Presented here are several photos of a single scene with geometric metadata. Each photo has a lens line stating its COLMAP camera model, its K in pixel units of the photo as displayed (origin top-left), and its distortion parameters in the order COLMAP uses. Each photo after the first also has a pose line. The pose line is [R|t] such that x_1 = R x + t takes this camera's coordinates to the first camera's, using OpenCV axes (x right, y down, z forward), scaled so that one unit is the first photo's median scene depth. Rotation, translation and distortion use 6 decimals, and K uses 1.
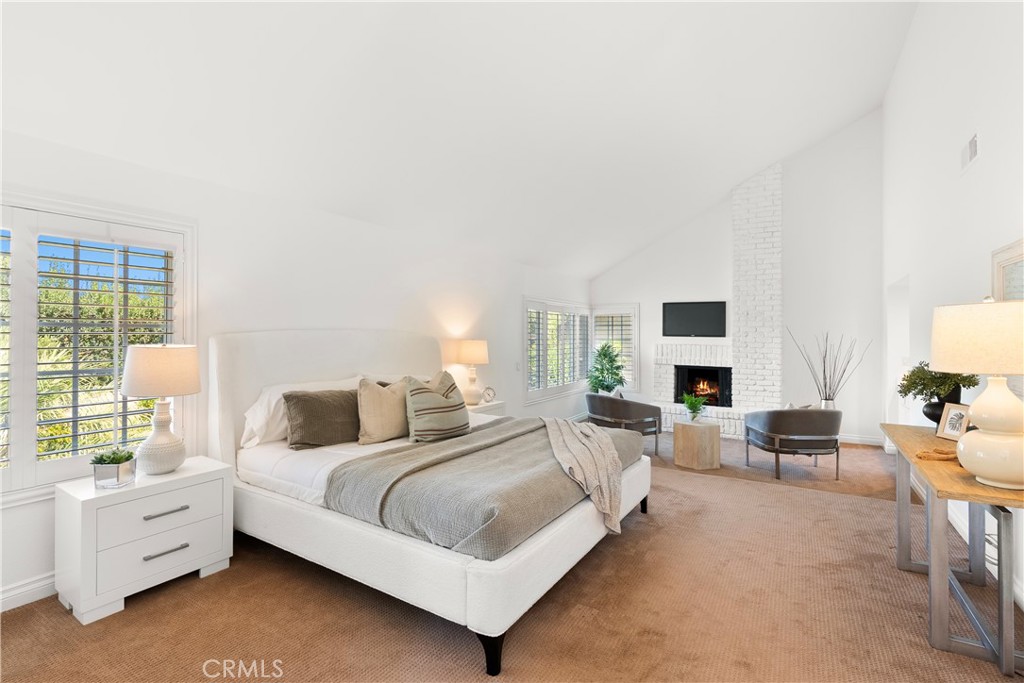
lens RADIAL K [[470.4, 0, 522.4], [0, 470.4, 328.1], [0, 0, 1]] dist [-0.014077, 0.005185]
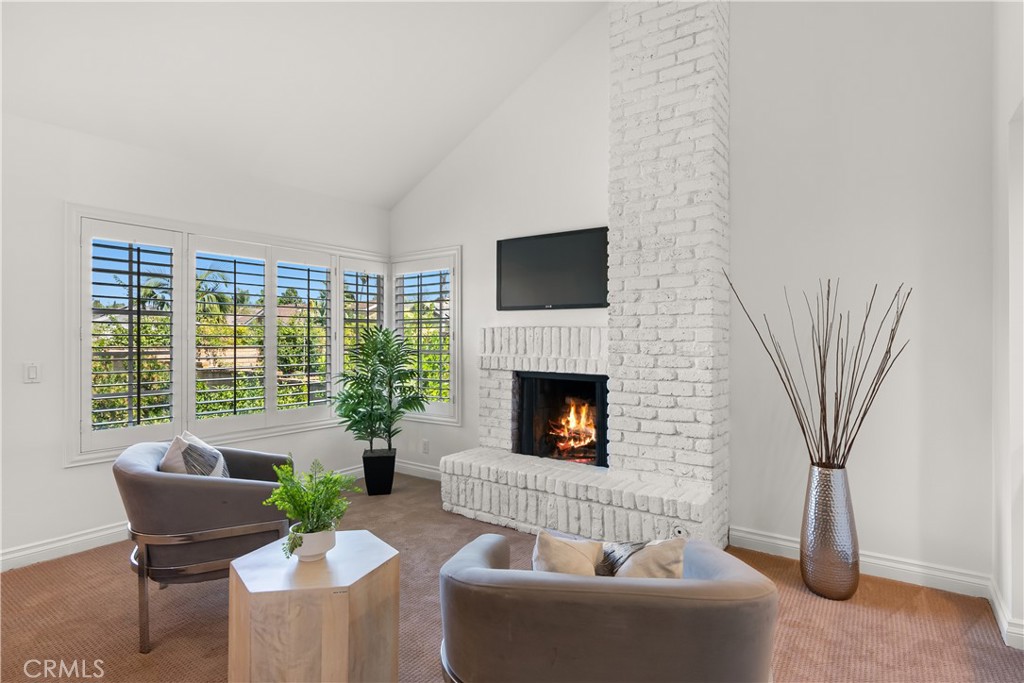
lens RADIAL K [[532.4, 0, 510.2], [0, 532.4, 337.9], [0, 0, 1]] dist [-0.007856, -0.000397]
pose [[0.996114, -0.006228, -0.087848, 0.561723], [0.007438, 0.999882, 0.013460, 0.059388], [0.087754, -0.014062, 0.996043, 0.723203]]
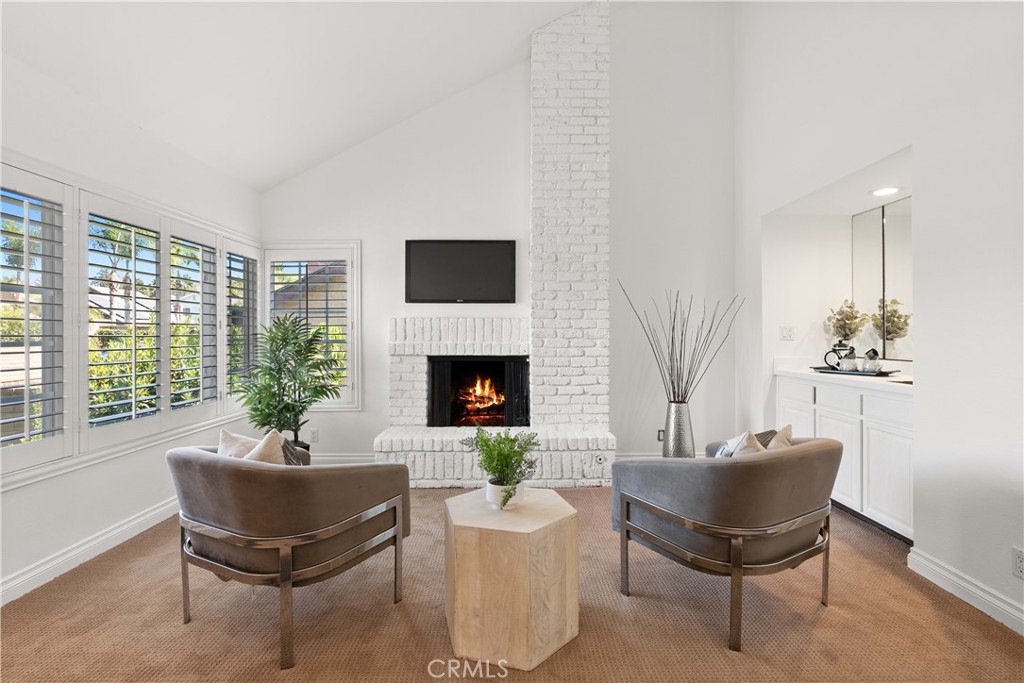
lens RADIAL K [[470.4, 0, 518.7], [0, 470.4, 332.7], [0, 0, 1]] dist [-0.014077, 0.005185]
pose [[0.856880, -0.008098, 0.515453, 0.208894], [0.001389, 0.999909, 0.013400, 0.069500], [-0.515514, -0.010766, 0.856813, 0.745253]]
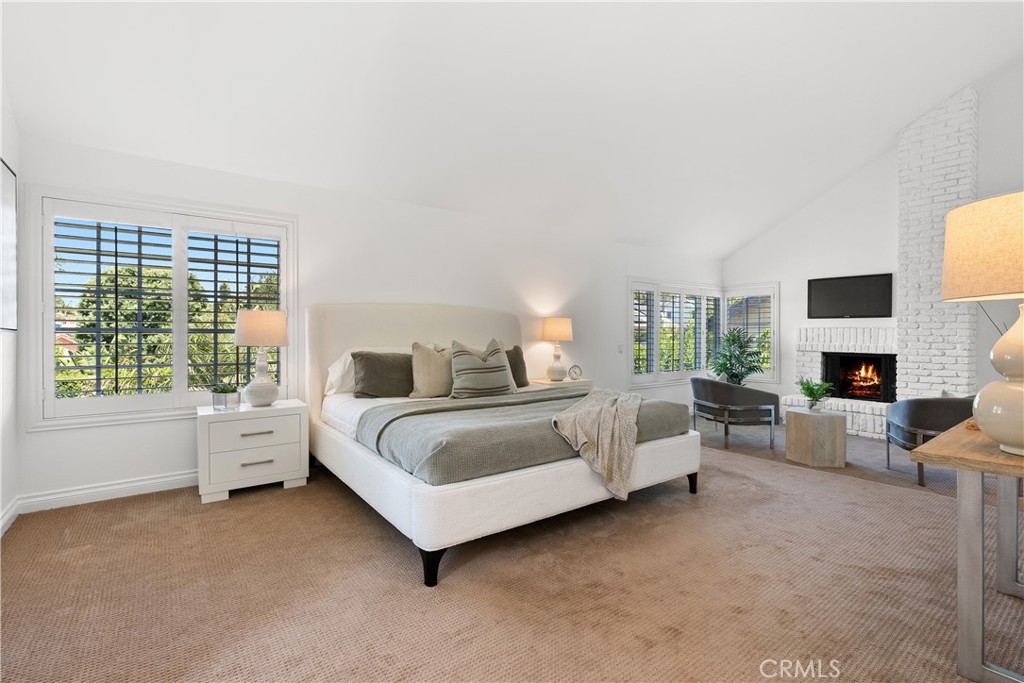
lens RADIAL K [[470.4, 0, 520.6], [0, 470.4, 335.5], [0, 0, 1]] dist [-0.014077, 0.005185]
pose [[0.929537, -0.003289, -0.368714, 0.197918], [0.009381, 0.999847, 0.014732, 0.047897], [0.368609, -0.017153, 0.929426, 0.019978]]
